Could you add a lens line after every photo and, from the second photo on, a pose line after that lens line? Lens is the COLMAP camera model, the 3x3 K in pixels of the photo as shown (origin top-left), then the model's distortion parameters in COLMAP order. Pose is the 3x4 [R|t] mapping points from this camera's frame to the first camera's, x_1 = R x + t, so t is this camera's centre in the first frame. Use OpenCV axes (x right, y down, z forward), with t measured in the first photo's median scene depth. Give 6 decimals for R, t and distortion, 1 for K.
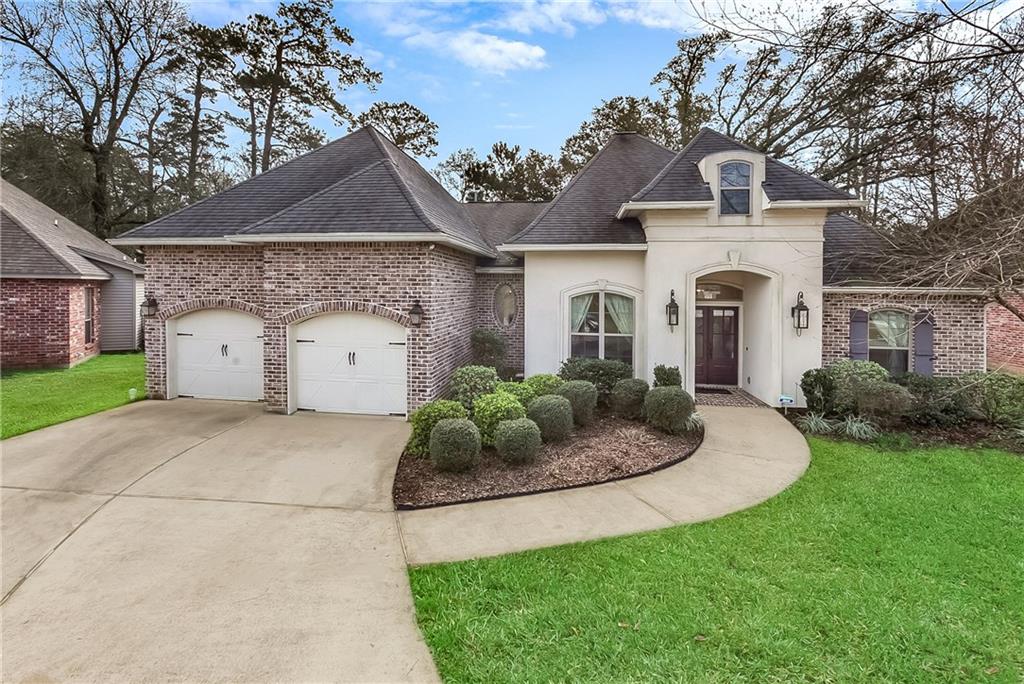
lens RADIAL K [[469.6, 0, 503.9], [0, 469.6, 319.4], [0, 0, 1]] dist [-0.001773, 0.000061]
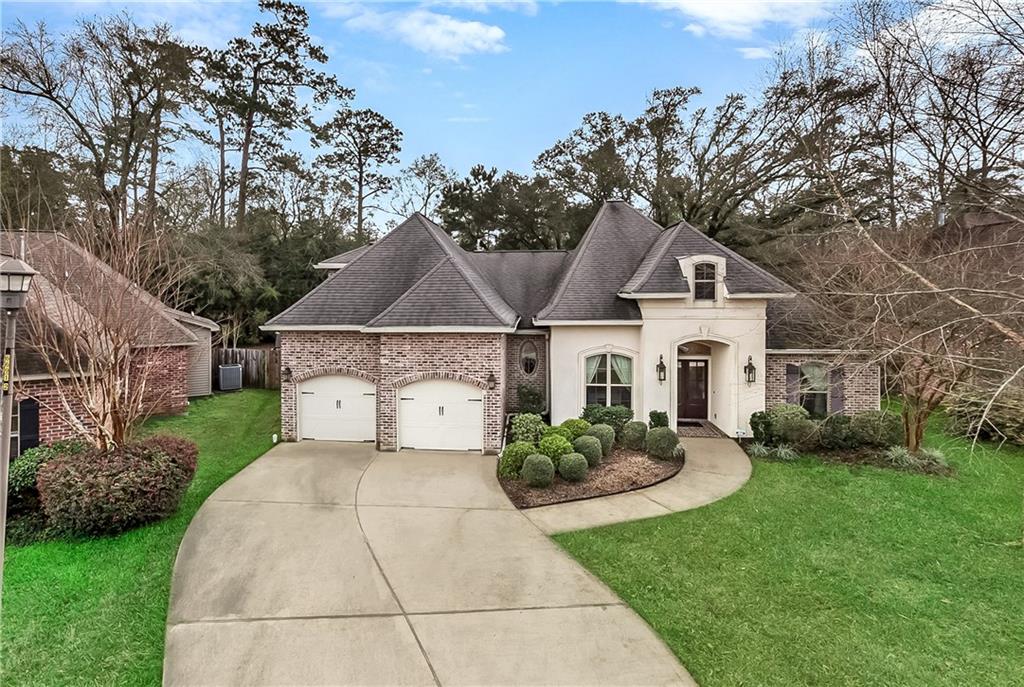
lens RADIAL K [[470.6, 0, 512.0], [0, 470.6, 343.5], [0, 0, 1]] dist [-0.002177, -0.000201]
pose [[0.997820, -0.006469, 0.065669, -0.176145], [0.006061, 0.999961, 0.006414, -0.110100], [-0.065708, -0.006002, 0.997821, -0.367254]]
